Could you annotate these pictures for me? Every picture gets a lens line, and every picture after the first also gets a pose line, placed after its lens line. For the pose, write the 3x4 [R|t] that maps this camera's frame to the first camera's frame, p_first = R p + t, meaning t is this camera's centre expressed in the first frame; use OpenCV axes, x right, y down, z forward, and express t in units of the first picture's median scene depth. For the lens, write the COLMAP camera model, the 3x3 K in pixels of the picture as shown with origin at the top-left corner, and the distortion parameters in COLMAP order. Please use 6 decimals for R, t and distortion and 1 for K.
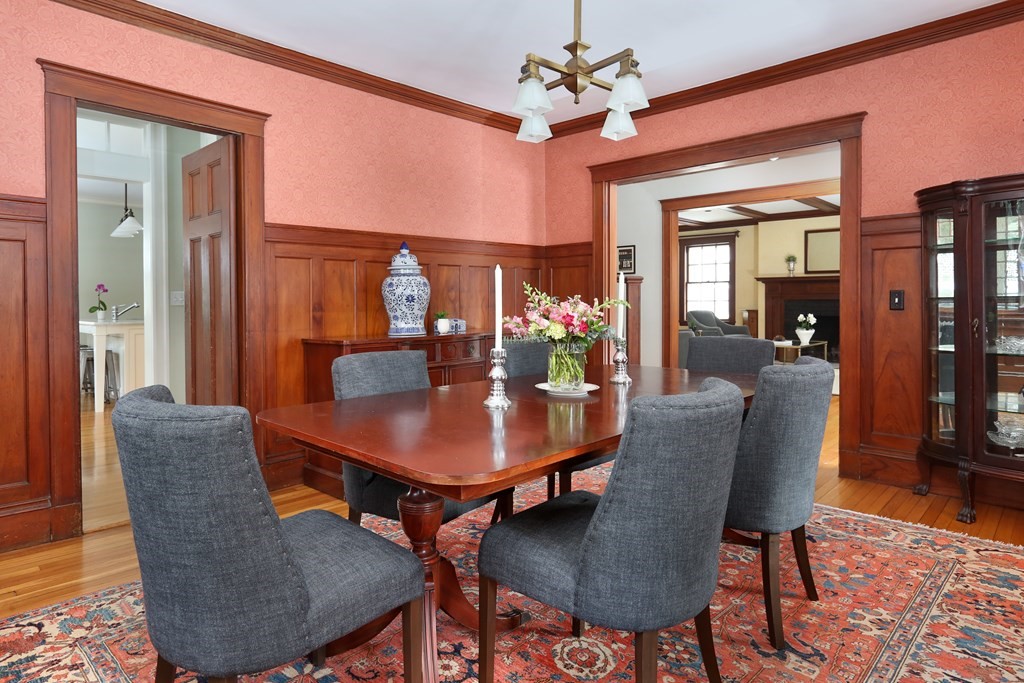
lens RADIAL K [[587.2, 0, 511.9], [0, 587.2, 320.0], [0, 0, 1]] dist [-0.004310, -0.000966]
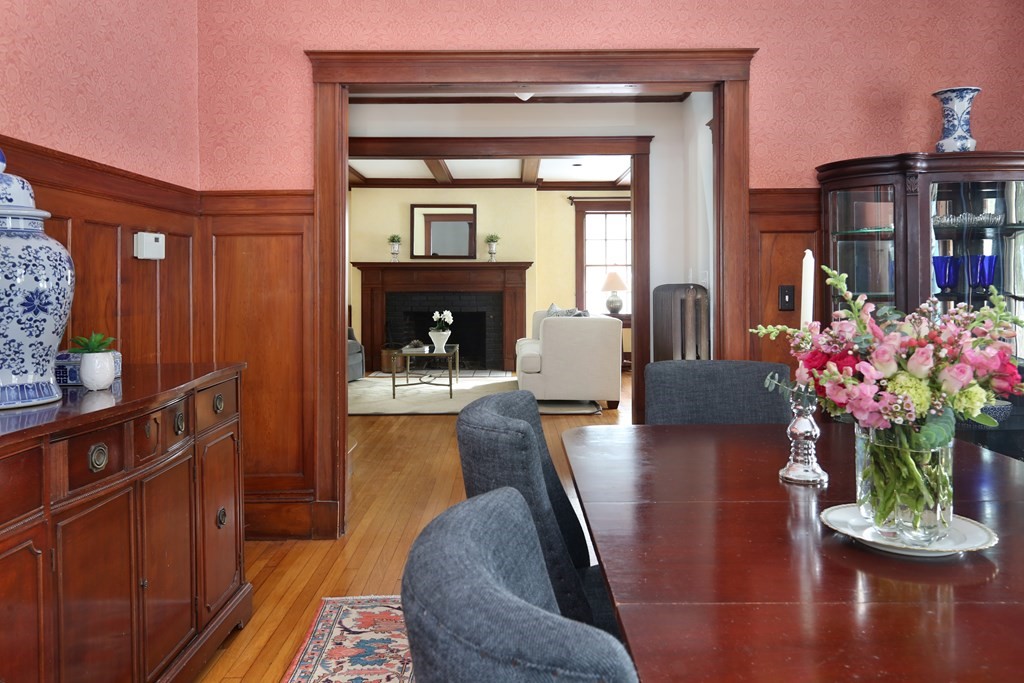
lens RADIAL K [[759.1, 0, 514.4], [0, 759.1, 292.0], [0, 0, 1]] dist [0.001526, -0.000637]
pose [[0.723405, -0.001384, 0.690422, -0.120990], [0.022571, 0.999511, -0.021646, -0.011303], [-0.690055, 0.031243, 0.723083, 0.207459]]
